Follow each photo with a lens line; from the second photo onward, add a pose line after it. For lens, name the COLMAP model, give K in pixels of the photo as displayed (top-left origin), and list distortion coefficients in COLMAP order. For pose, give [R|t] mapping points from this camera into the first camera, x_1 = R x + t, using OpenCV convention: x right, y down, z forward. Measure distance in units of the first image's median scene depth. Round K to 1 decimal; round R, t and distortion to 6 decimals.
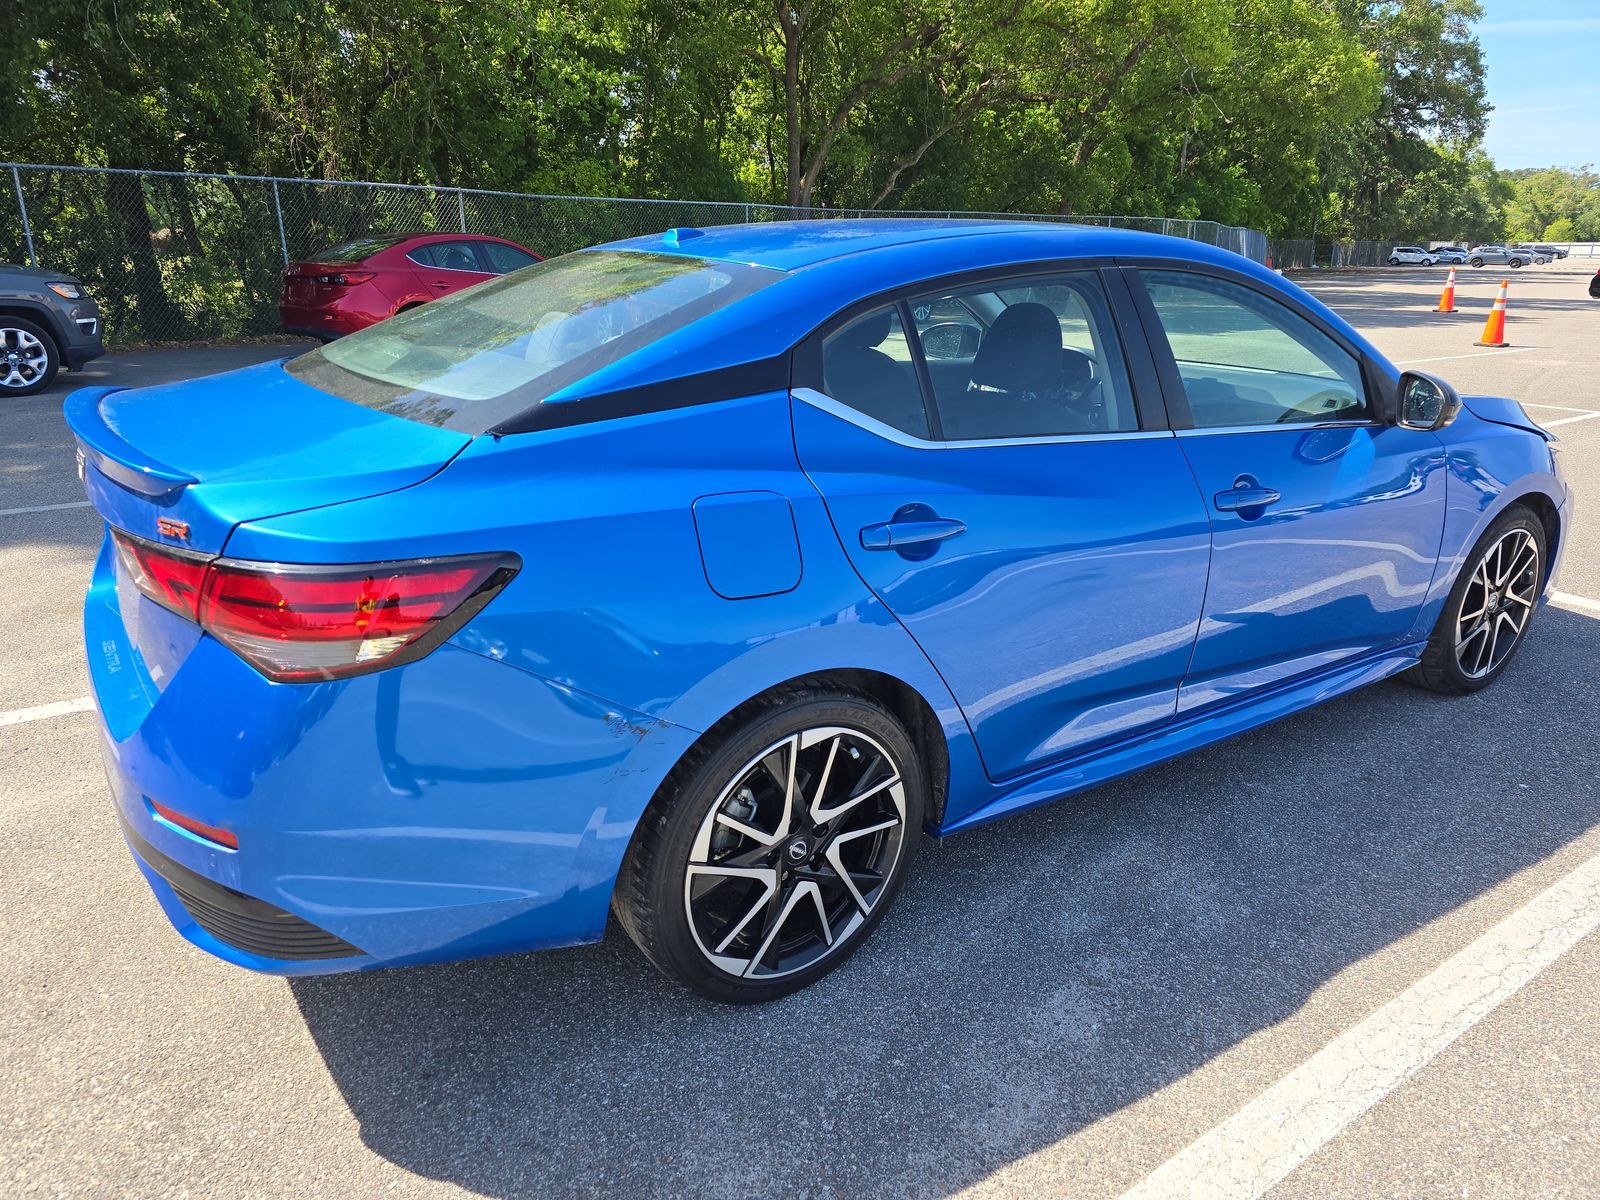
lens RADIAL K [[1076.2, 0, 812.5], [0, 1076.2, 601.4], [0, 0, 1]] dist [-0.008218, -0.005466]
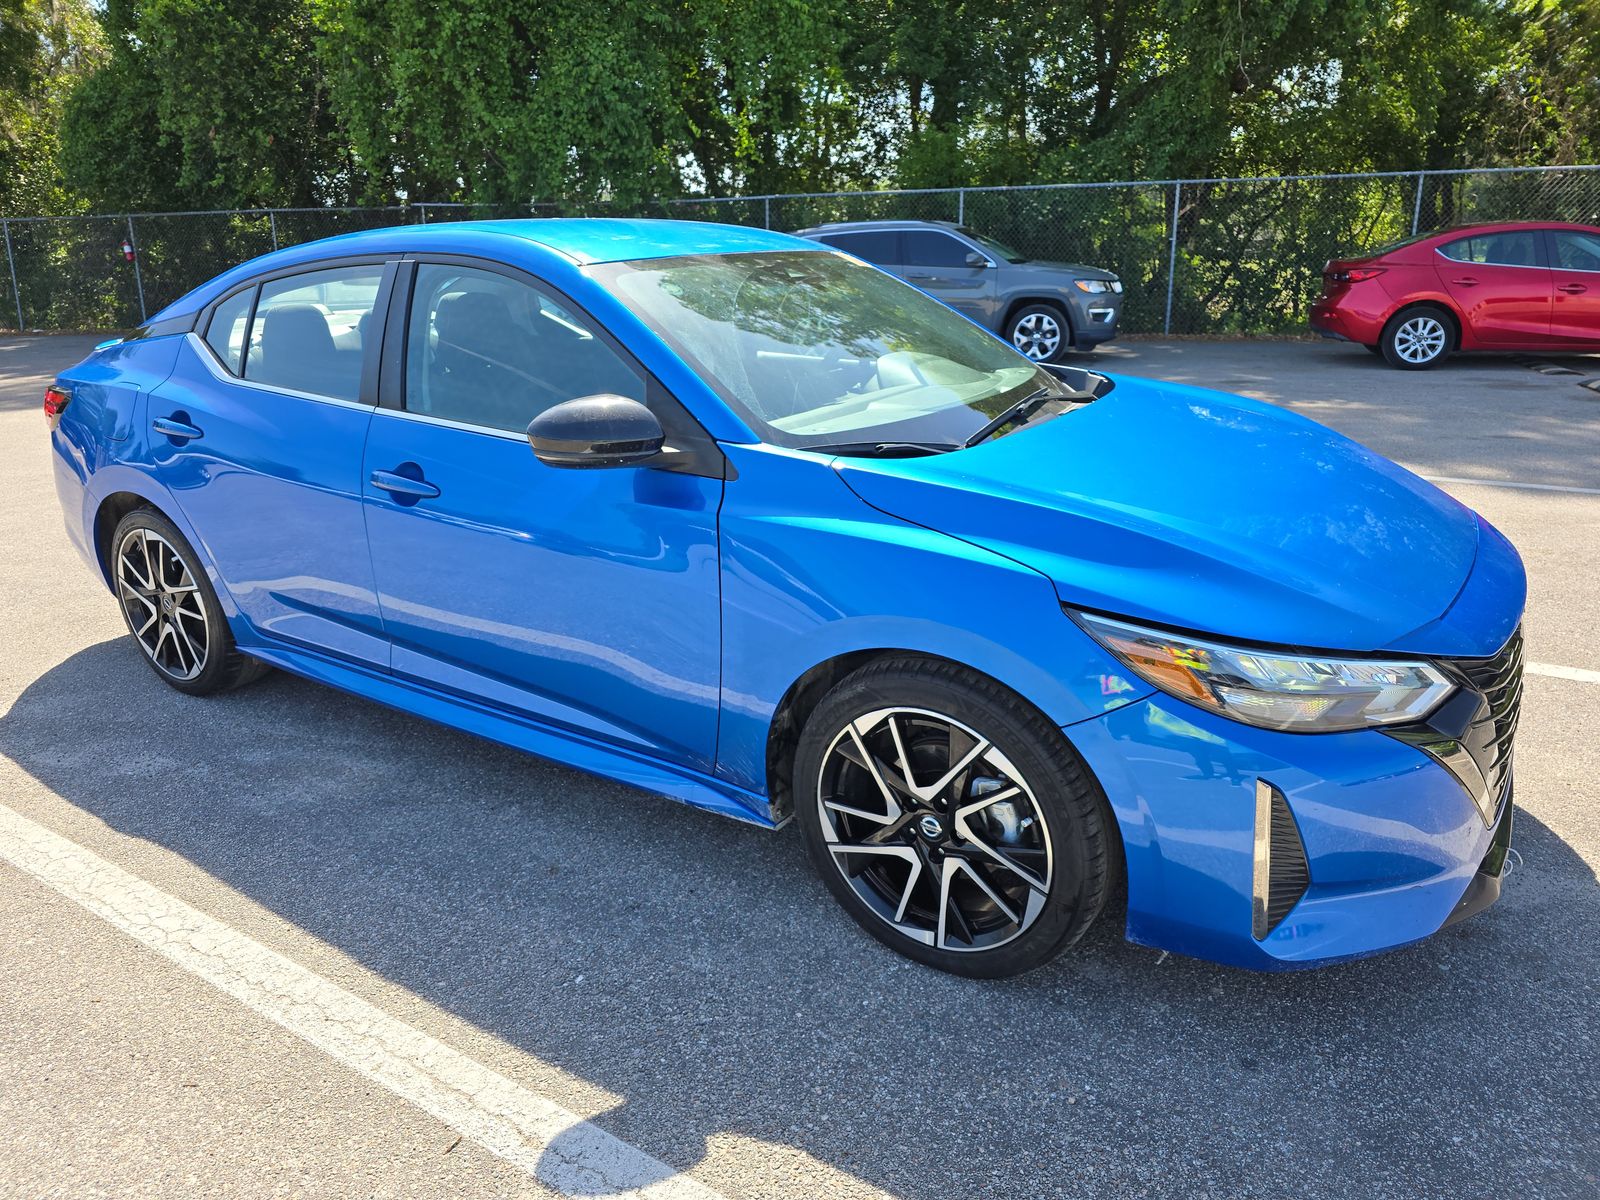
lens RADIAL K [[1076.2, 0, 809.0], [0, 1076.2, 593.6], [0, 0, 1]] dist [-0.008218, -0.005466]
pose [[0.388195, 0.252658, -0.886267, 0.312932], [-0.256131, 0.953375, 0.159601, -0.054389], [0.885269, 0.165044, 0.434809, 0.188565]]
